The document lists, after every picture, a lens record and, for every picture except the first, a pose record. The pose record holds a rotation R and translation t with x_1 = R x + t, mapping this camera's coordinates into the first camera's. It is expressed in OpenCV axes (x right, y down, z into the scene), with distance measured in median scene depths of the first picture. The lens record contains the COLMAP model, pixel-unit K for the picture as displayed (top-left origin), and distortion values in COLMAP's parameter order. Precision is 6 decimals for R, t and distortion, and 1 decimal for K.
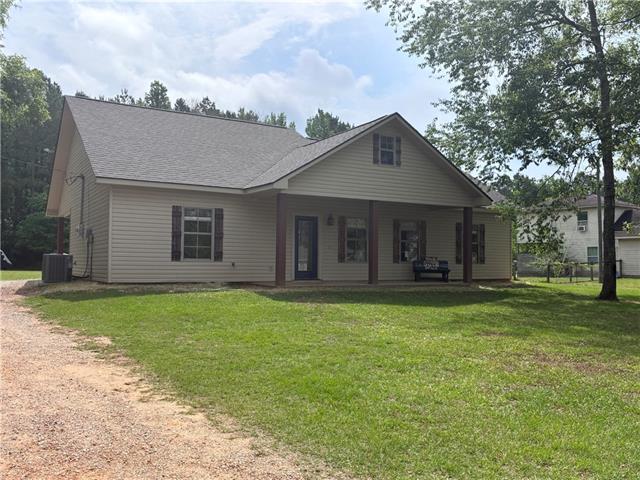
lens RADIAL K [[569.1, 0, 320.0], [0, 569.1, 240.0], [0, 0, 1]] dist [0.122259, -0.296253]
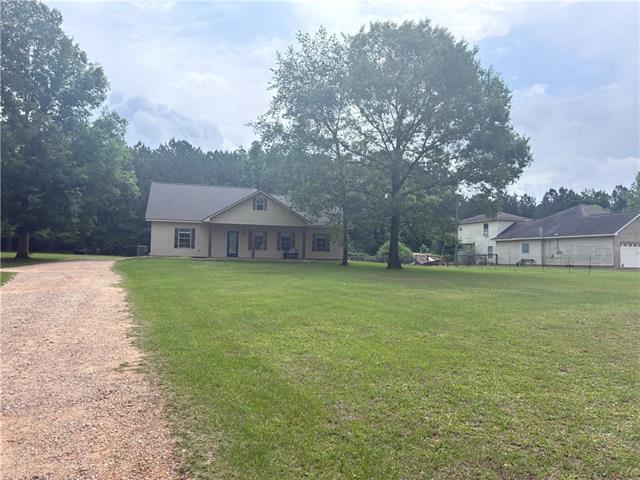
lens RADIAL K [[483.2, 0, 320.0], [0, 483.2, 240.0], [0, 0, 1]] dist [-0.001136, -0.007350]
pose [[0.966366, 0.002161, -0.257160, 0.958902], [-0.002889, 0.999993, -0.002453, 0.000937], [0.257153, 0.003114, 0.966366, -0.995424]]
